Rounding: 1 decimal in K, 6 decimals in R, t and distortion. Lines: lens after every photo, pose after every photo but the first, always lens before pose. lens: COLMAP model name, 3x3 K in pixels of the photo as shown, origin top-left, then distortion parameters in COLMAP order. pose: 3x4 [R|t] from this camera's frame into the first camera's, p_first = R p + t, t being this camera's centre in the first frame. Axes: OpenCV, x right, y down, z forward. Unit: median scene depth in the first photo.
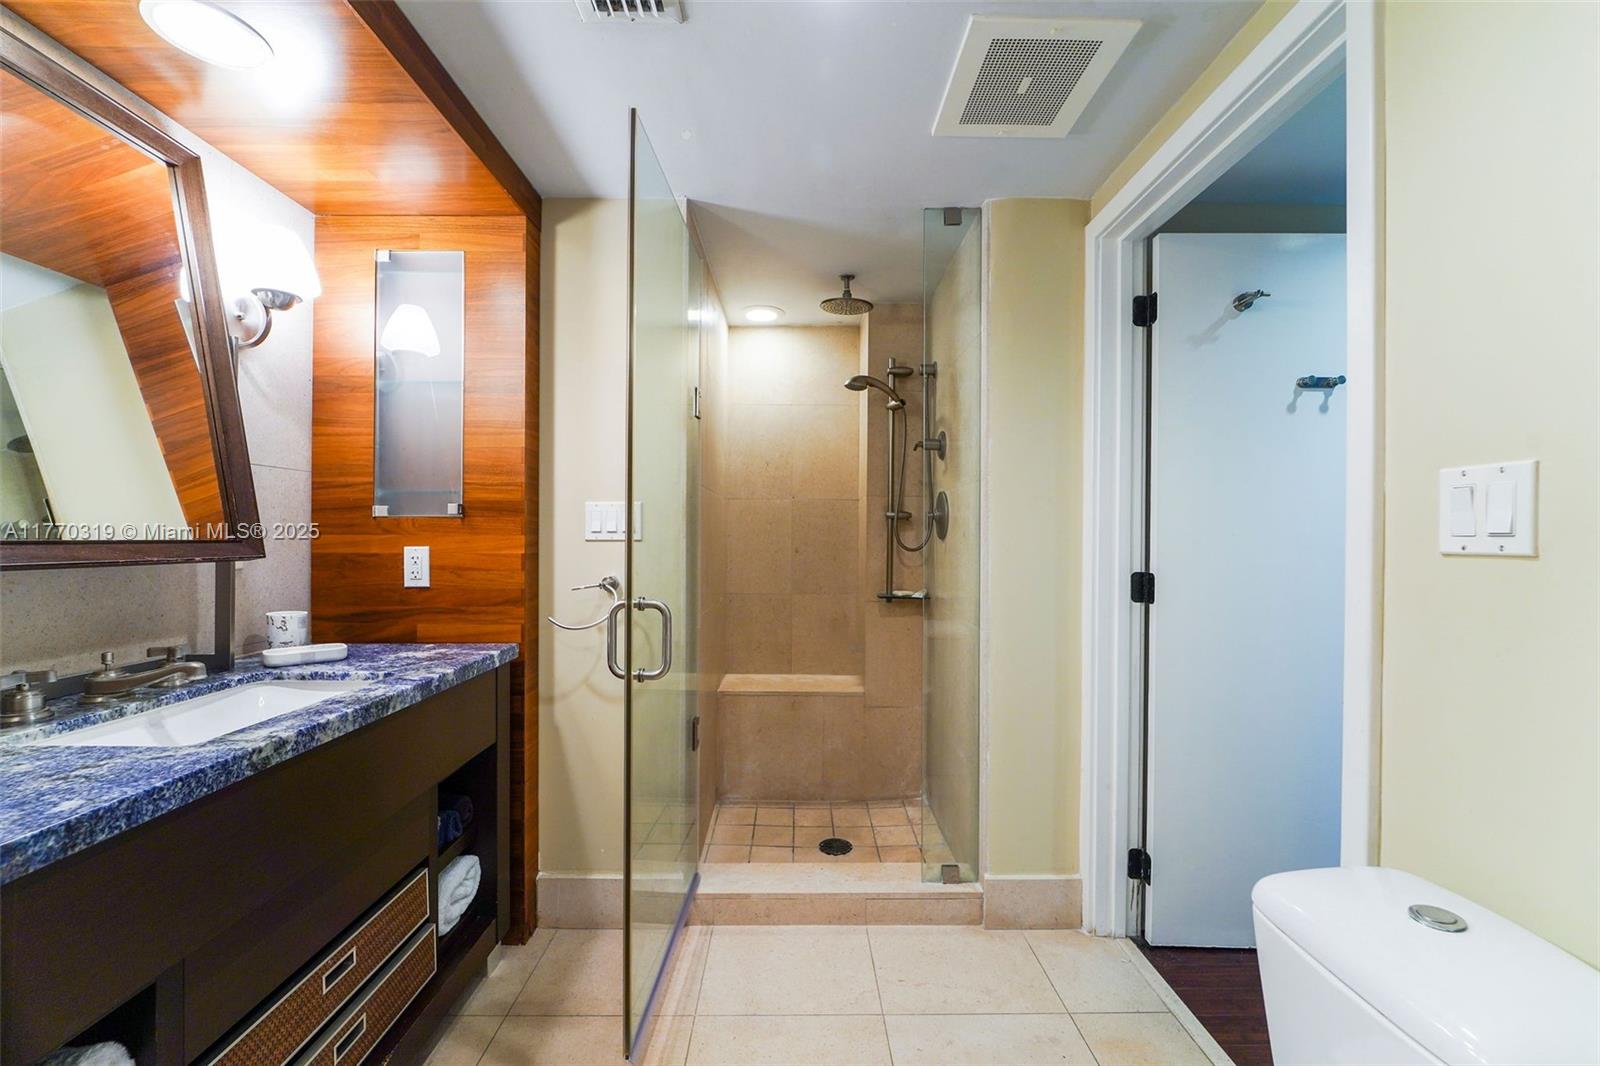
lens RADIAL K [[657.5, 0, 803.3], [0, 657.5, 532.7], [0, 0, 1]] dist [-0.002602, -0.003541]
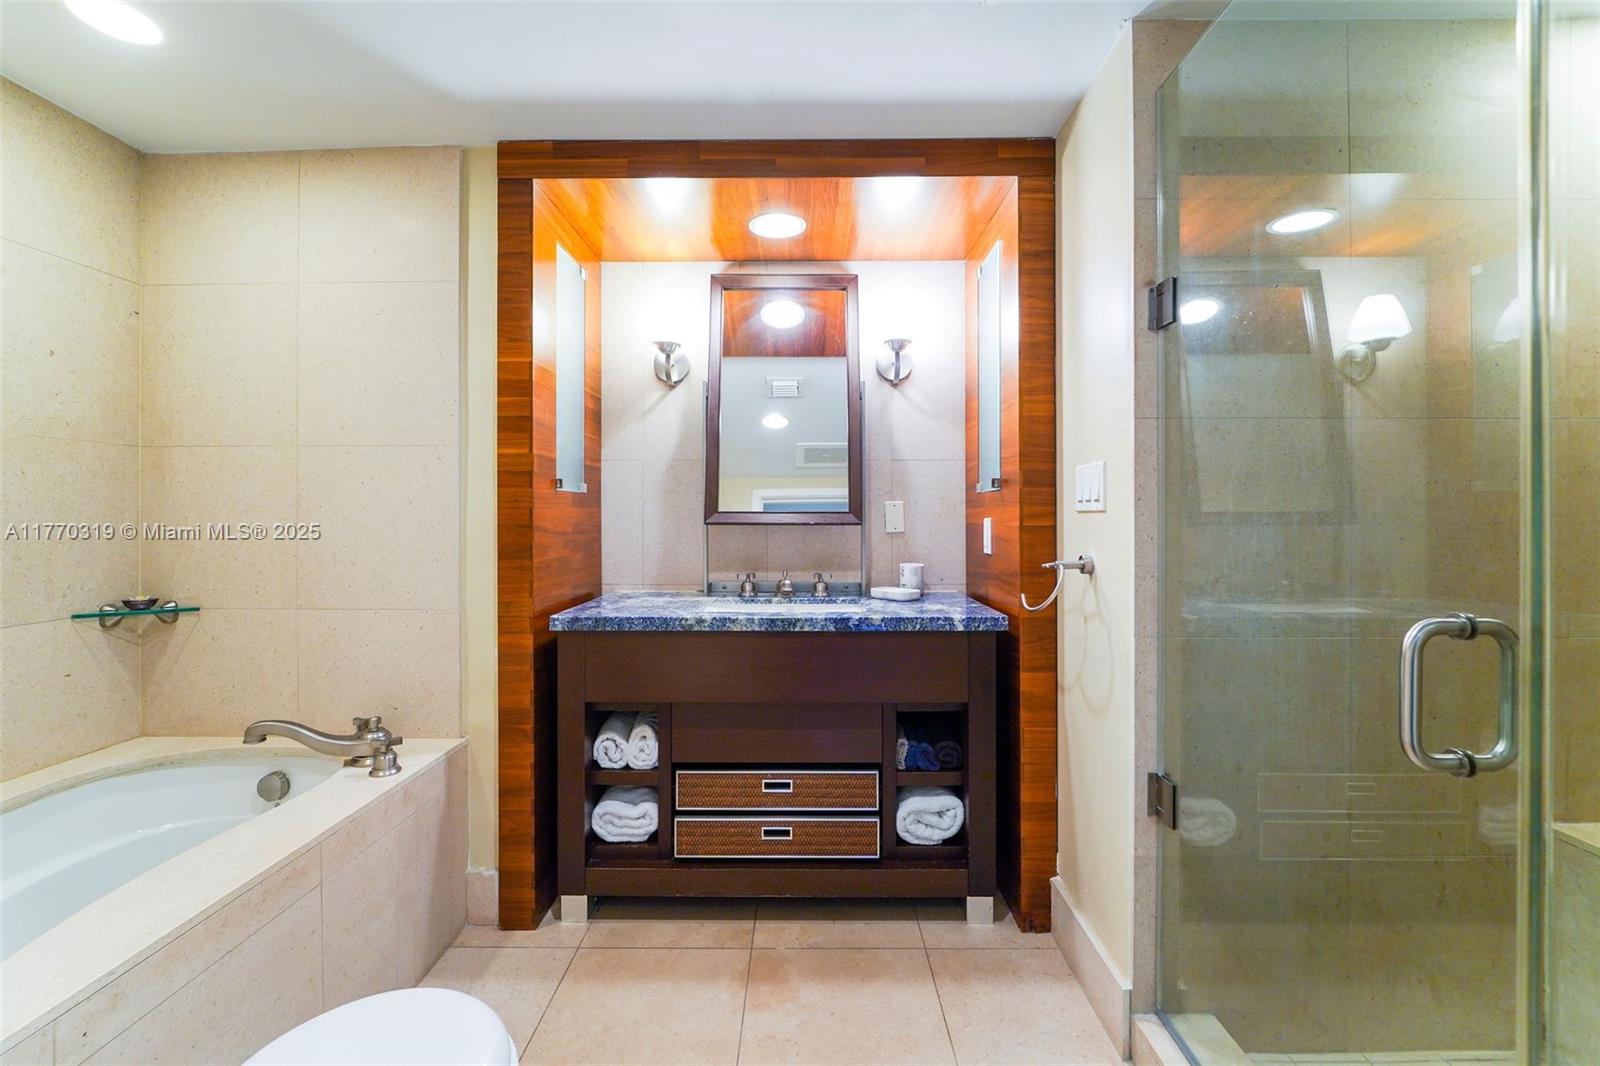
lens RADIAL K [[656.3, 0, 810.5], [0, 656.3, 527.9], [0, 0, 1]] dist [-0.004027, -0.000935]
pose [[-0.025091, 0.012236, -0.999610, 0.783814], [0.002308, 0.999923, 0.012182, 0.032259], [0.999683, -0.002001, -0.025117, 1.034056]]
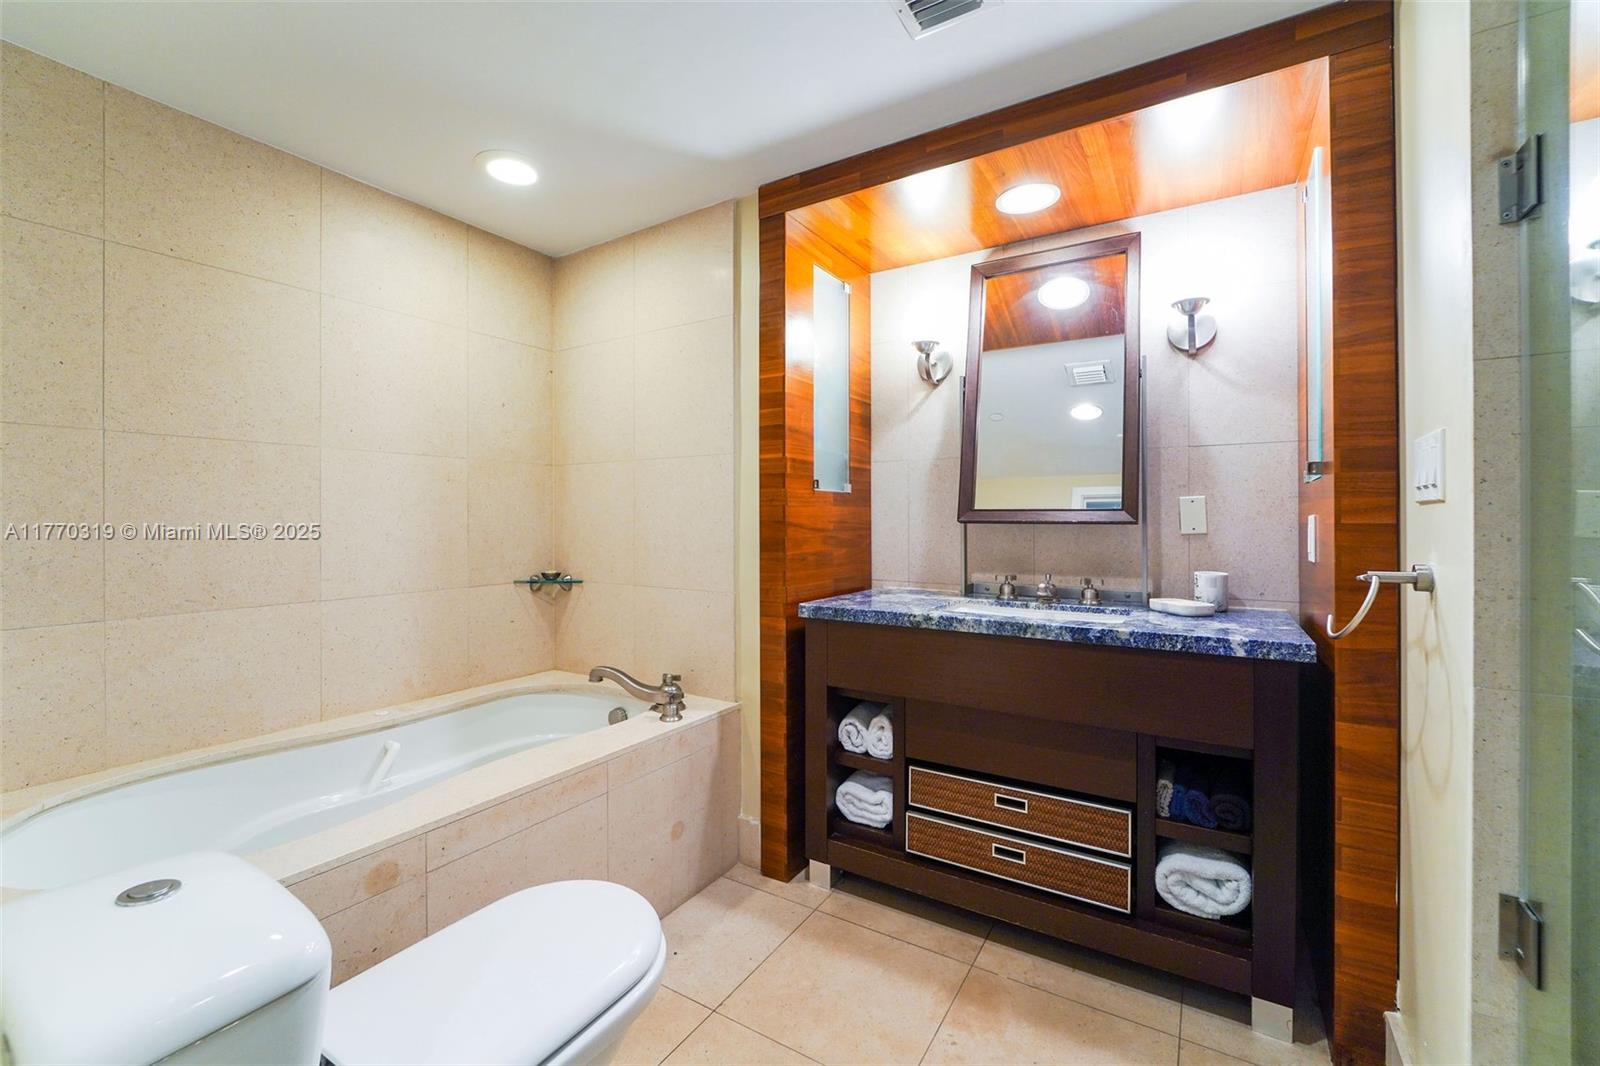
lens RADIAL K [[657.5, 0, 803.3], [0, 657.5, 532.7], [0, 0, 1]] dist [-0.002602, -0.003541]
pose [[-0.537587, 0.009431, -0.843156, 0.704375], [-0.002771, 0.999912, 0.012952, 0.048611], [0.843204, 0.009300, -0.537514, 1.288023]]
